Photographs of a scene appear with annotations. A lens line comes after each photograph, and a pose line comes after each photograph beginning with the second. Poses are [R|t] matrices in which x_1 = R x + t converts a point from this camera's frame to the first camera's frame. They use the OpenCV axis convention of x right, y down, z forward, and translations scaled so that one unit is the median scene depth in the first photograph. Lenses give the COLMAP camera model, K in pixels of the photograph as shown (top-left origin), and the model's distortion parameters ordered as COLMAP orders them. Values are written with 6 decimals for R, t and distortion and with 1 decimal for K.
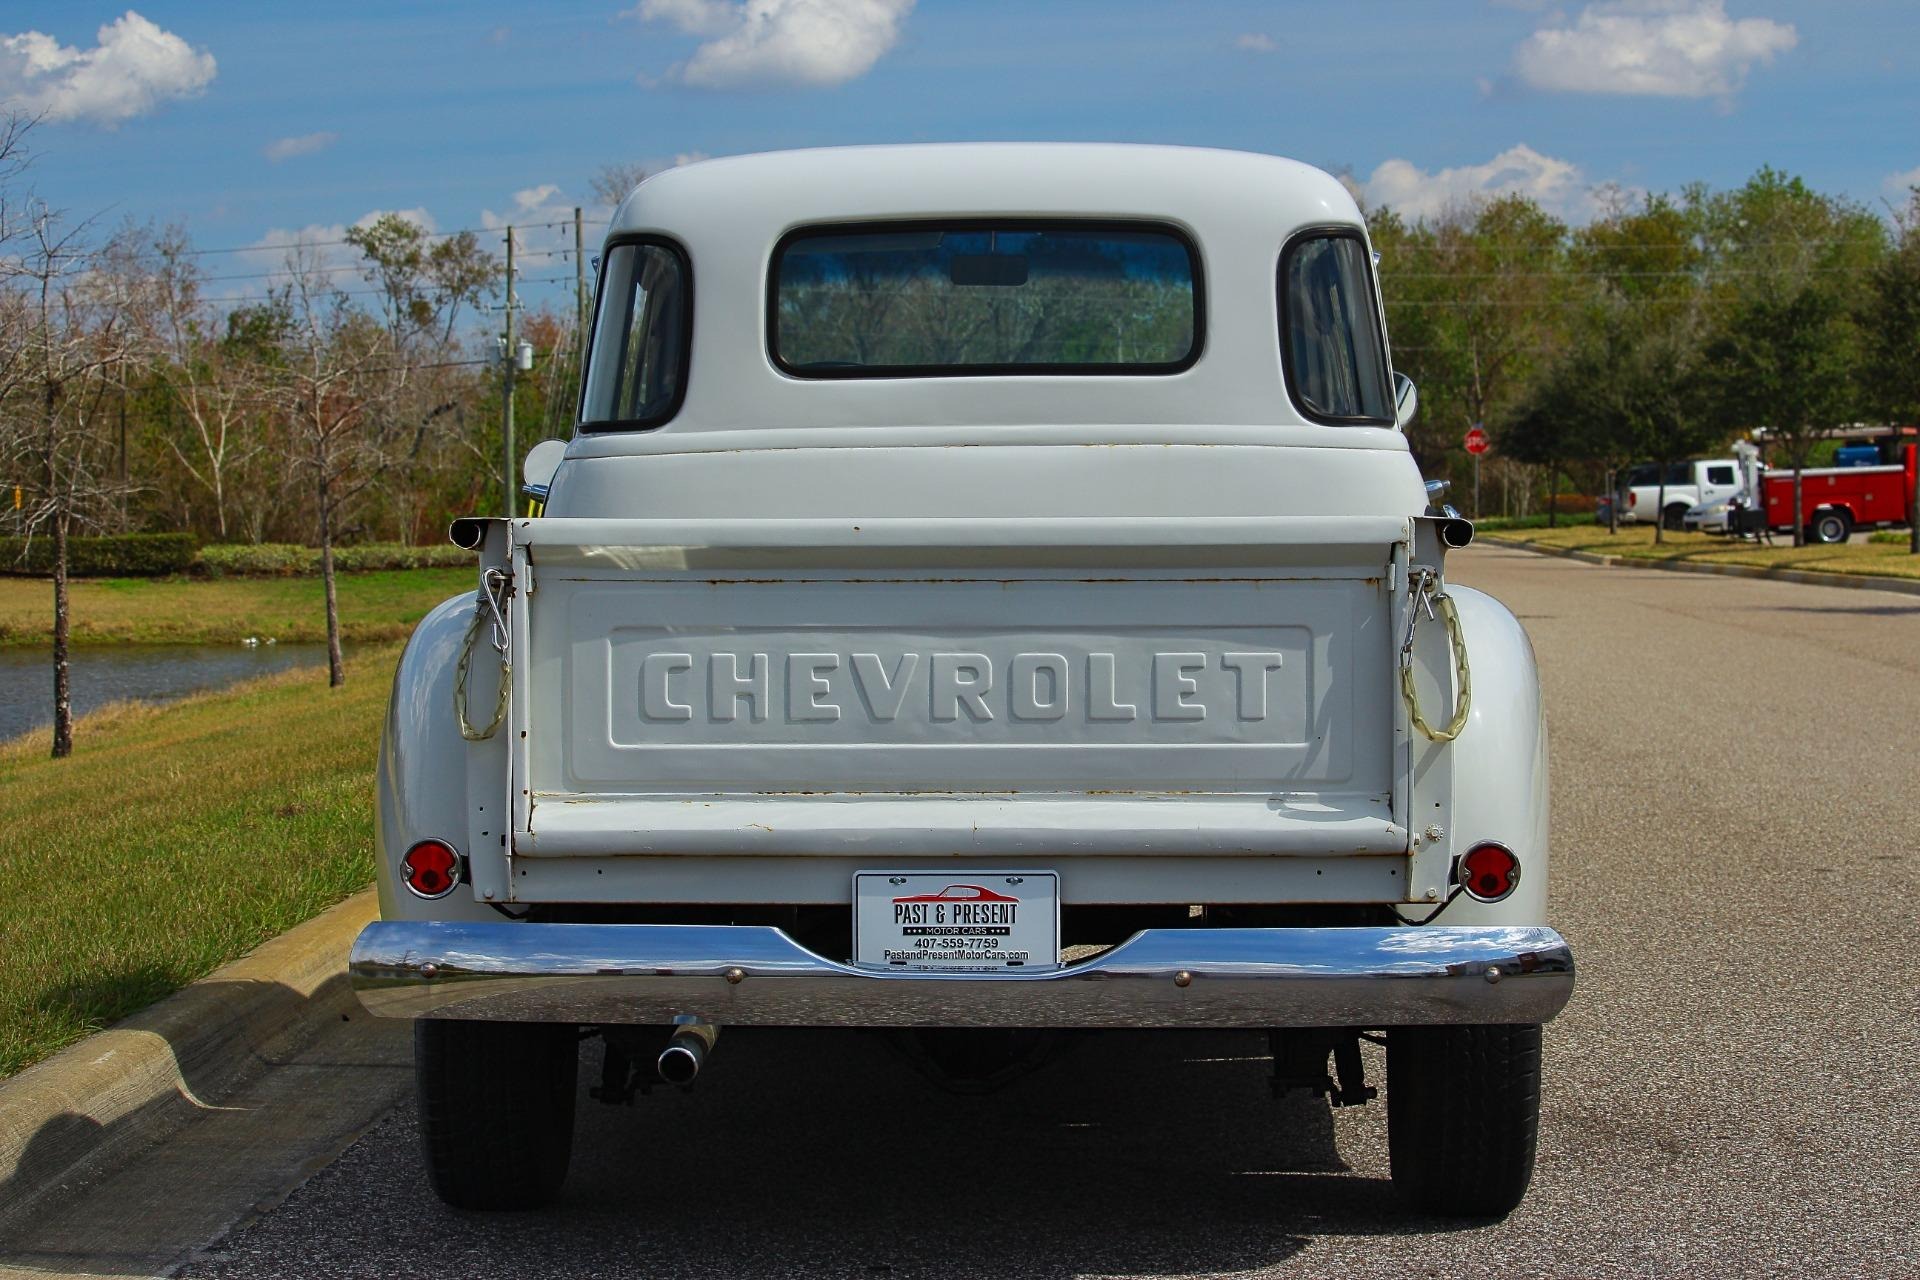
lens RADIAL K [[4934.5, 0, 1061.0], [0, 4934.5, 647.4], [0, 0, 1]] dist [-0.407941, -0.236196]
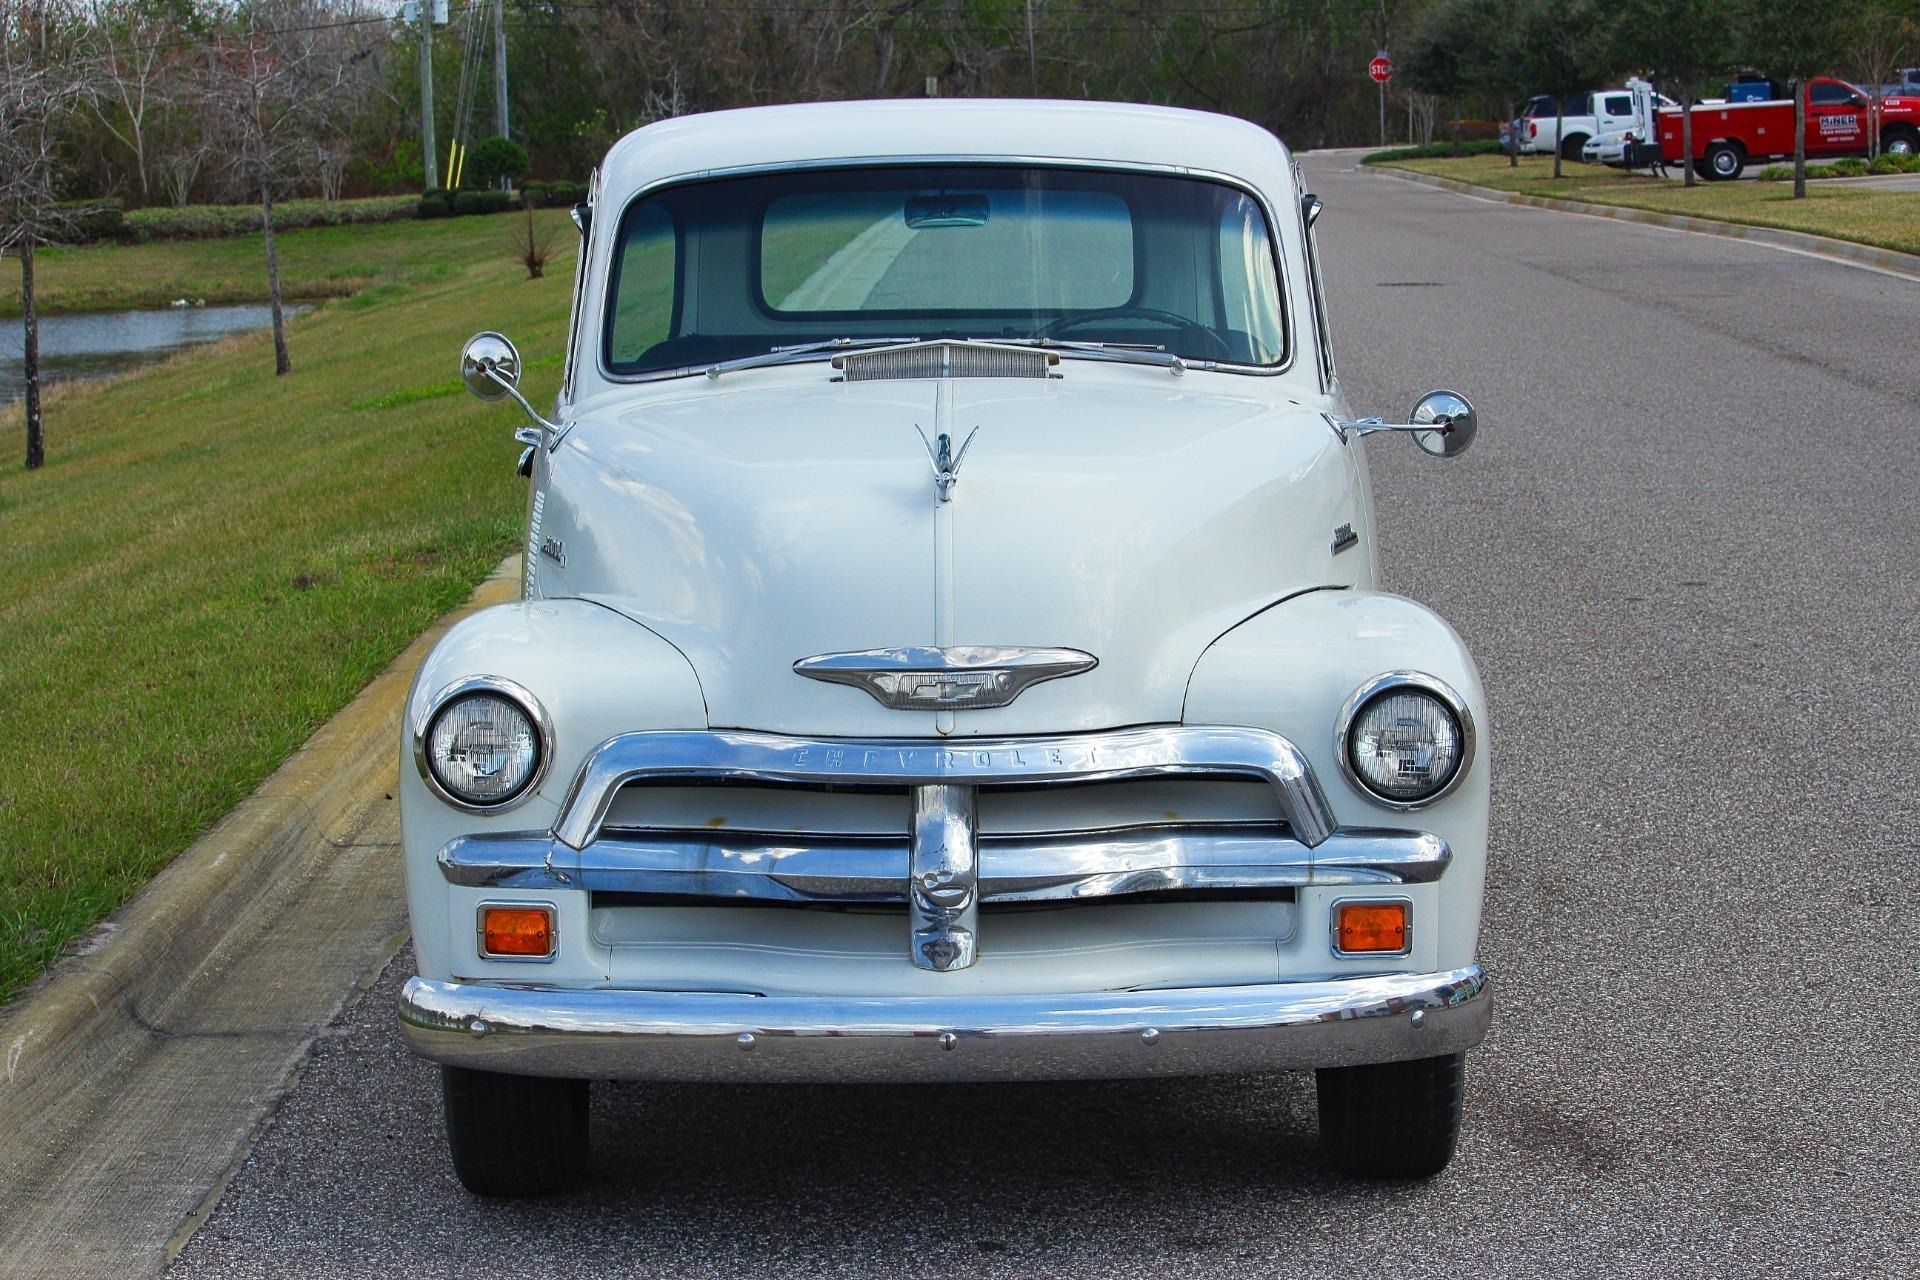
lens RADIAL K [[5006.8, 0, 984.7], [0, 5006.8, 733.3], [0, 0, 1]] dist [-0.339887, -0.453743]
pose [[0.999661, -0.025989, -0.001399, 0.002886], [0.026001, 0.994871, 0.097757, -0.036071], [-0.001149, -0.097761, 0.995209, -0.149735]]
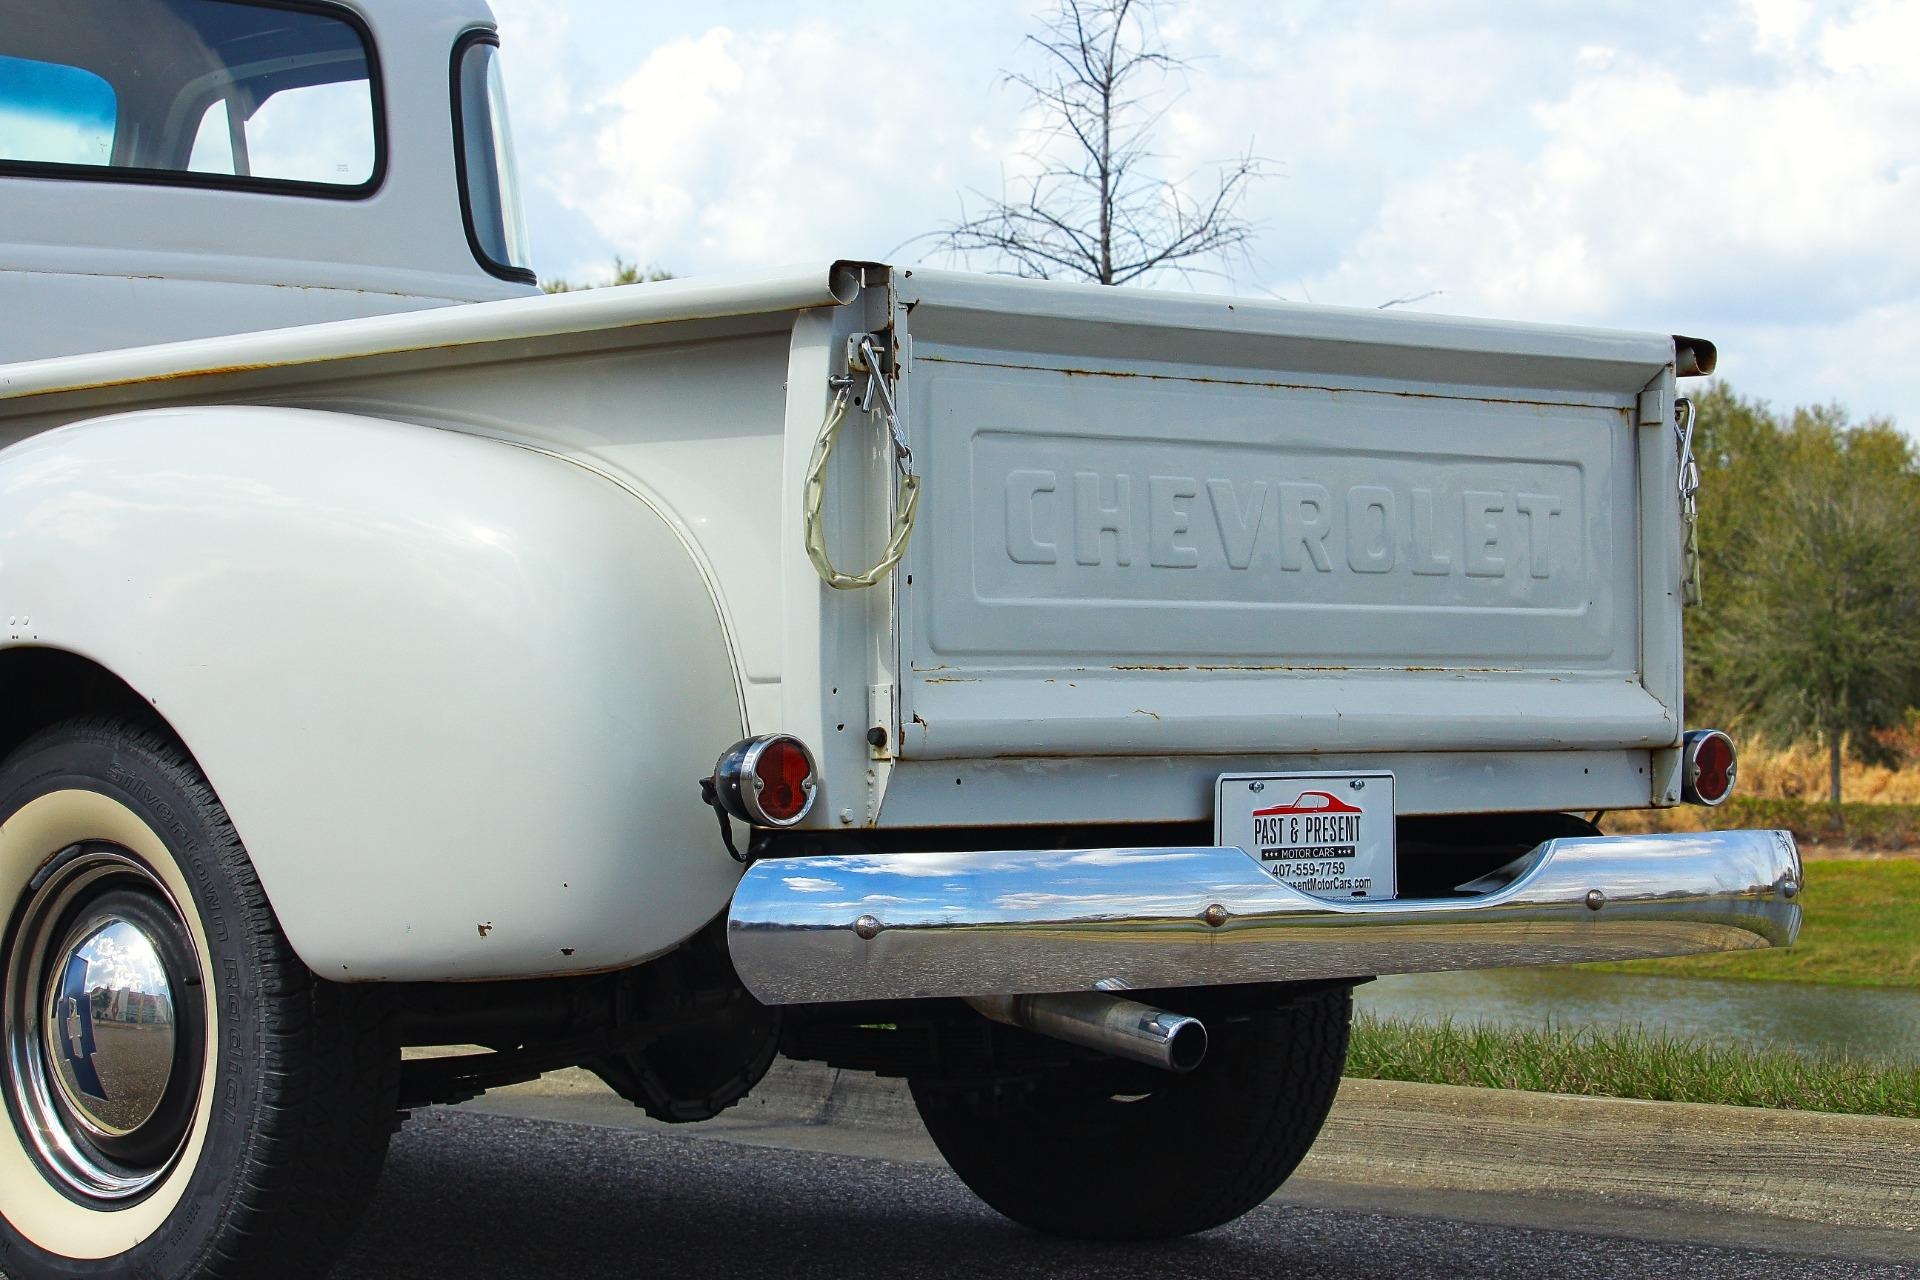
lens RADIAL K [[5059.8, 0, 959.5], [0, 5059.8, 638.6], [0, 0, 1]] dist [-0.460681, 1.609435]
pose [[0.695966, 0.010160, 0.718003, -0.249458], [0.009346, 0.999687, -0.023205, 0.017338], [-0.718014, 0.022860, 0.695654, 0.206686]]
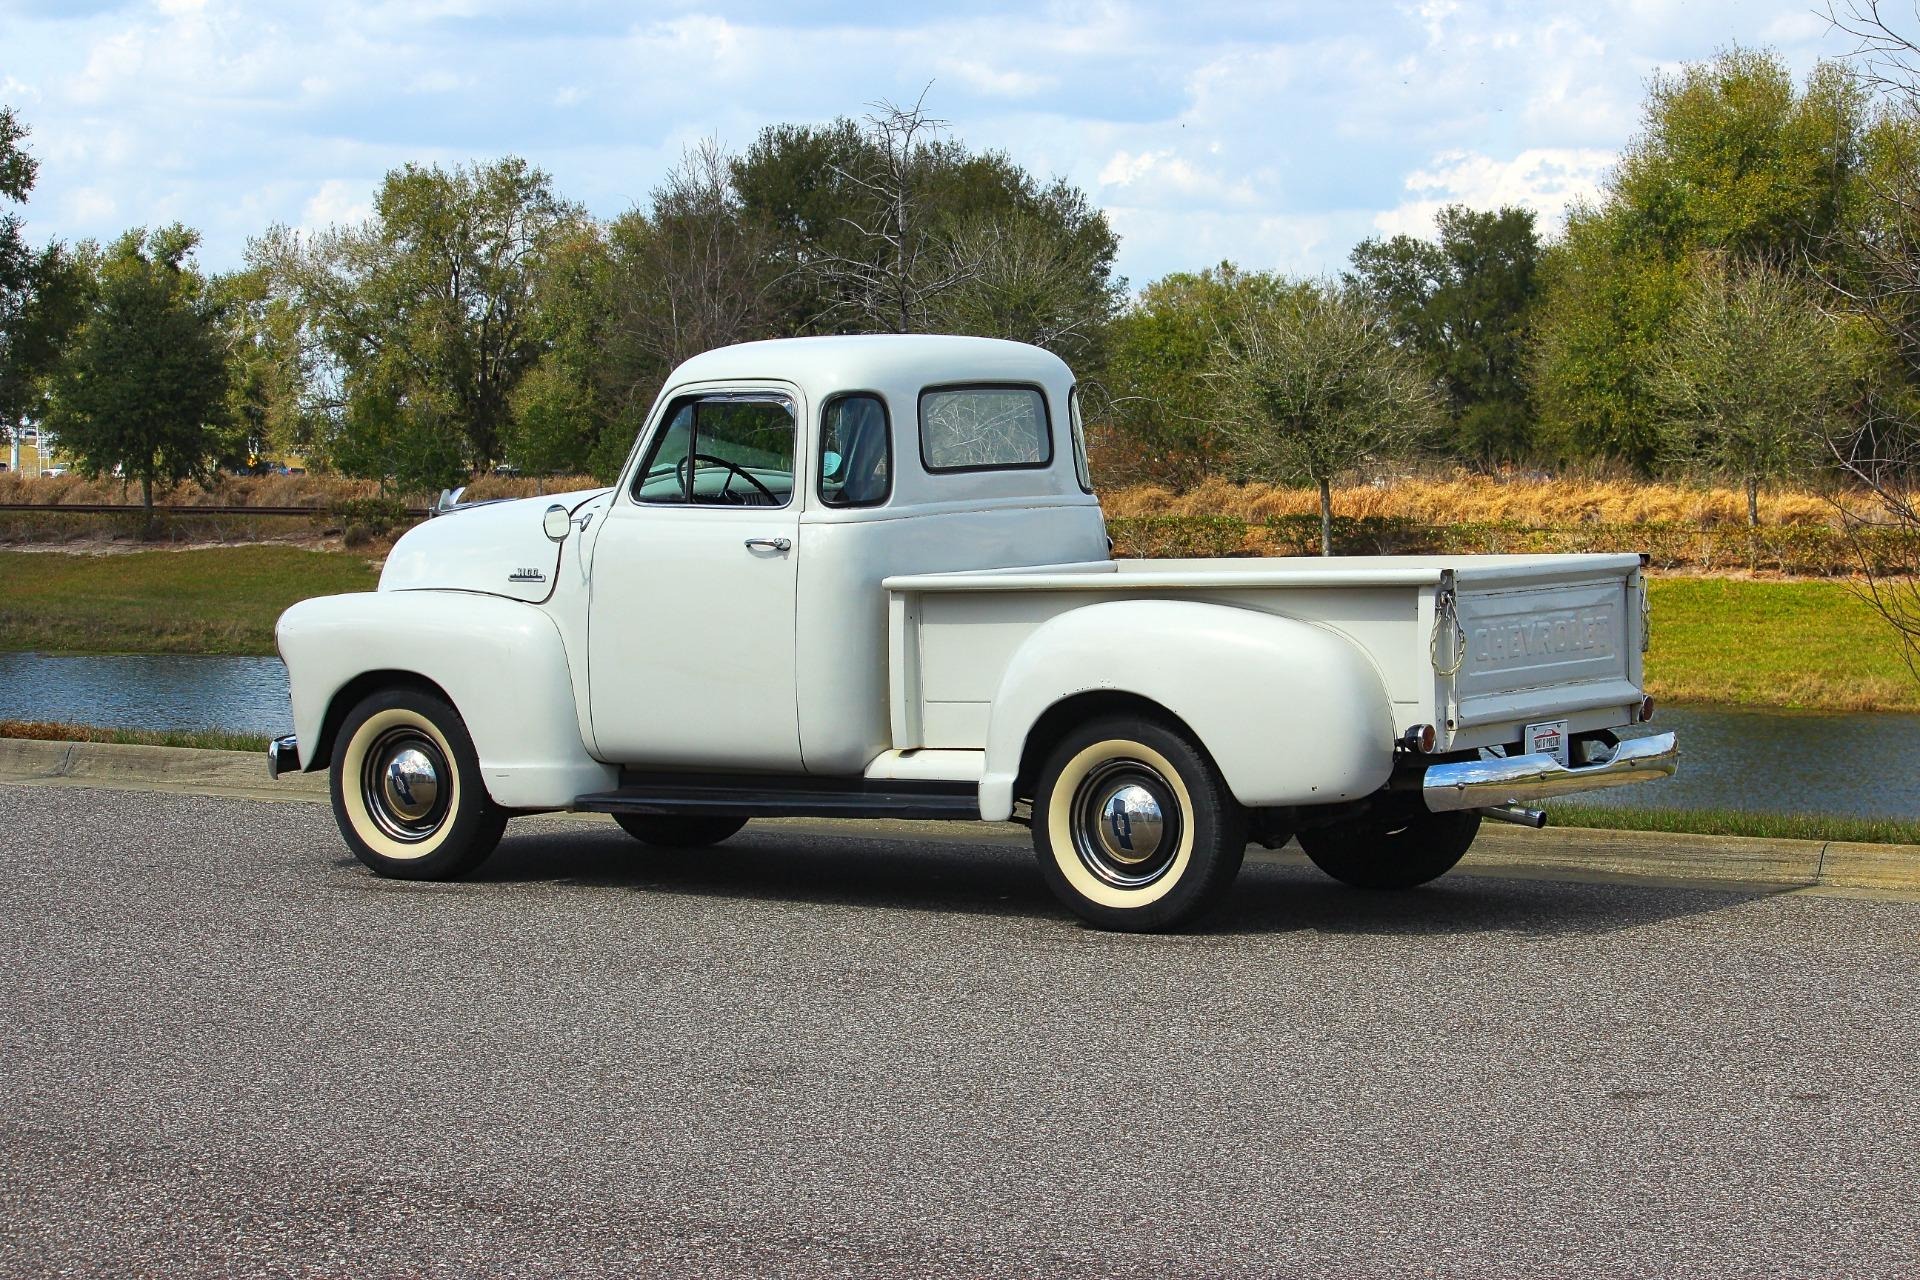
lens RADIAL K [[4934.5, 0, 1061.0], [0, 4934.5, 647.4], [0, 0, 1]] dist [-0.407941, -0.236196]
pose [[0.531299, -0.050136, 0.845699, -0.807496], [0.023346, 0.998735, 0.044541, -0.036744], [-0.846863, -0.003921, 0.531797, 0.011143]]
